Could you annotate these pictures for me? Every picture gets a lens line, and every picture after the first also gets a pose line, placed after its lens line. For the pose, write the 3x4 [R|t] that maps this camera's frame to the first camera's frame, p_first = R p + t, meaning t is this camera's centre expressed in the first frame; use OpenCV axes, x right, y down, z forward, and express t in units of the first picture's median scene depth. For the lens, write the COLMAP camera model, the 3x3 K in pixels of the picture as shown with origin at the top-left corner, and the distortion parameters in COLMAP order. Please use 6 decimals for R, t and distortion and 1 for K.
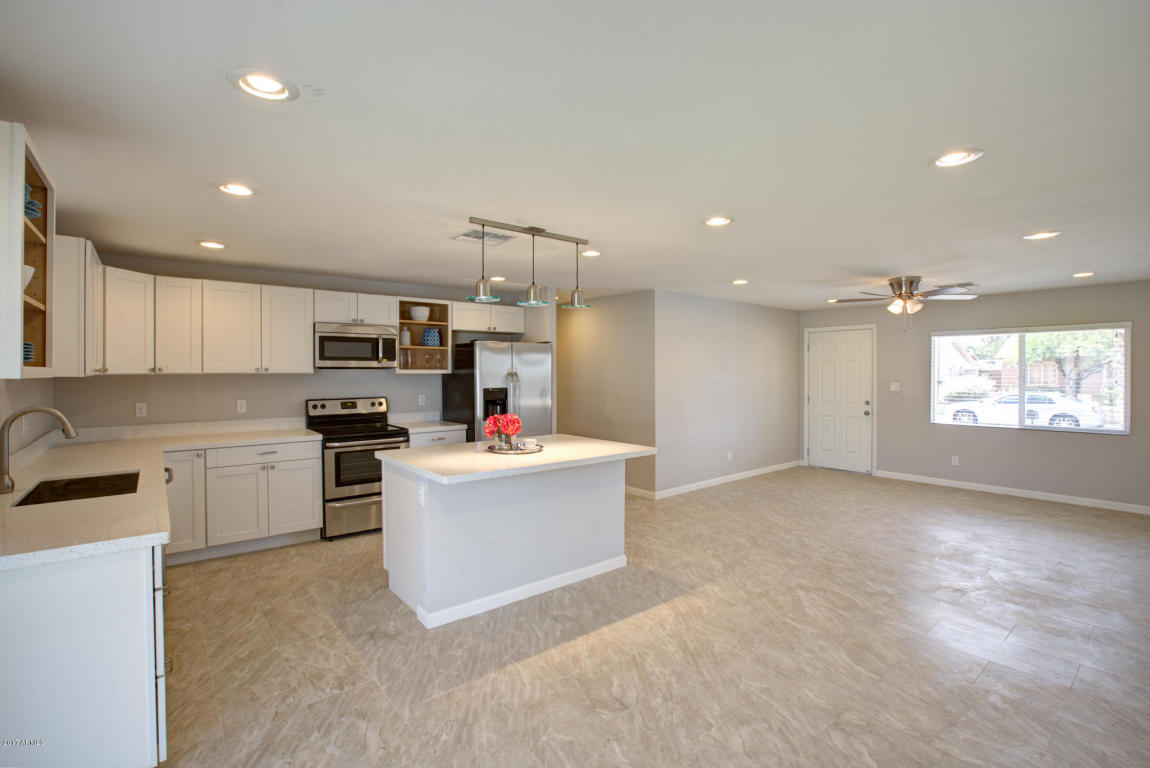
lens RADIAL K [[527.5, 0, 570.2], [0, 527.5, 373.7], [0, 0, 1]] dist [-0.032794, 0.006461]
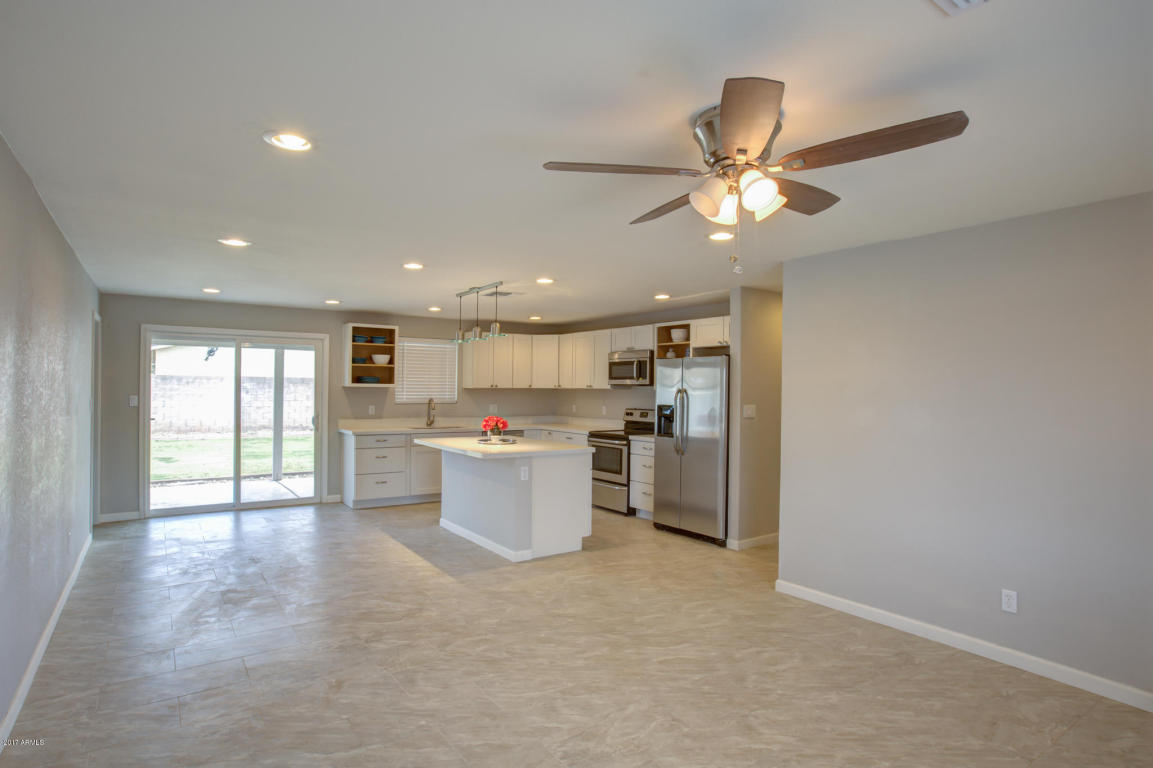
lens RADIAL K [[611.9, 0, 559.6], [0, 611.9, 395.4], [0, 0, 1]] dist [-0.015605, 0.002452]
pose [[-0.094551, 0.011826, -0.995450, 1.157270], [-0.016509, 0.999773, 0.013446, -0.003500], [0.995383, 0.017705, -0.094334, 1.019817]]
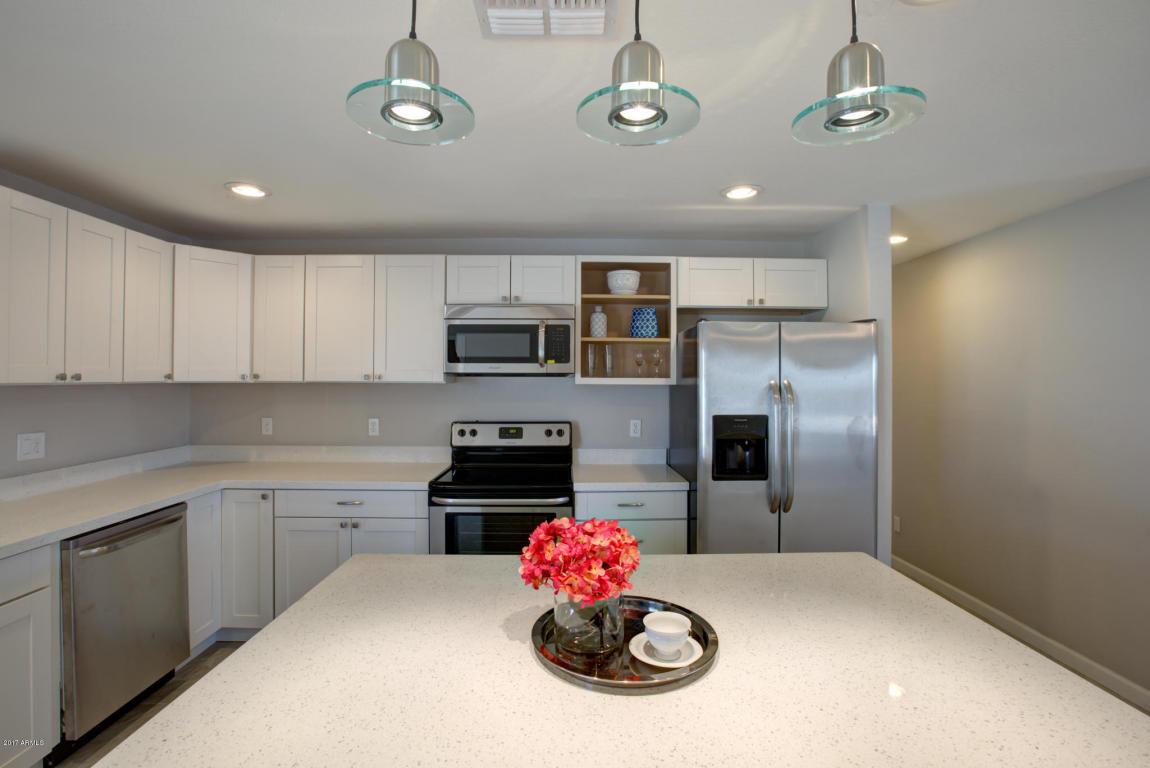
lens RADIAL K [[527.5, 0, 581.6], [0, 527.5, 380.0], [0, 0, 1]] dist [-0.032794, 0.006461]
pose [[0.783389, 0.004423, -0.621516, 0.053334], [-0.008204, 0.999961, -0.003224, -0.003463], [0.621478, 0.007624, 0.783394, 0.590961]]
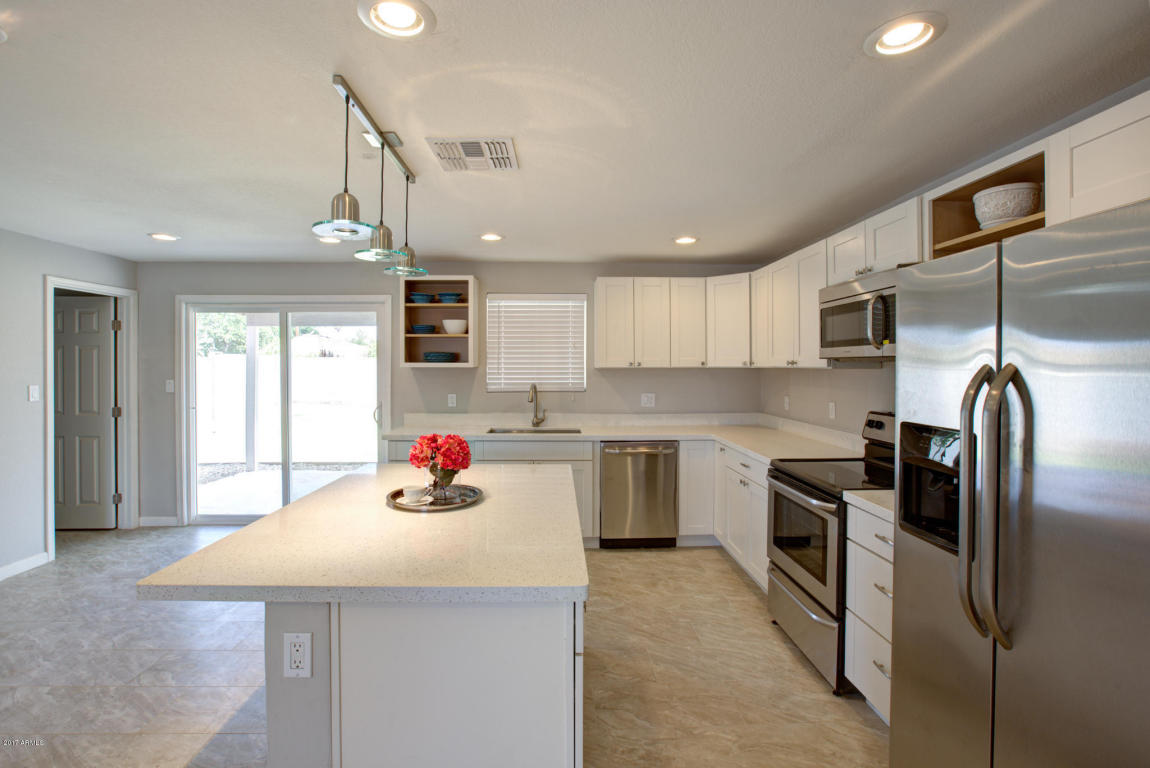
lens RADIAL K [[527.5, 0, 573.3], [0, 527.5, 367.3], [0, 0, 1]] dist [-0.032794, 0.006461]
pose [[-0.604644, 0.003443, -0.796488, 0.206928], [-0.005565, 0.999948, 0.008547, -0.005840], [0.796476, 0.009600, -0.604593, 1.141280]]
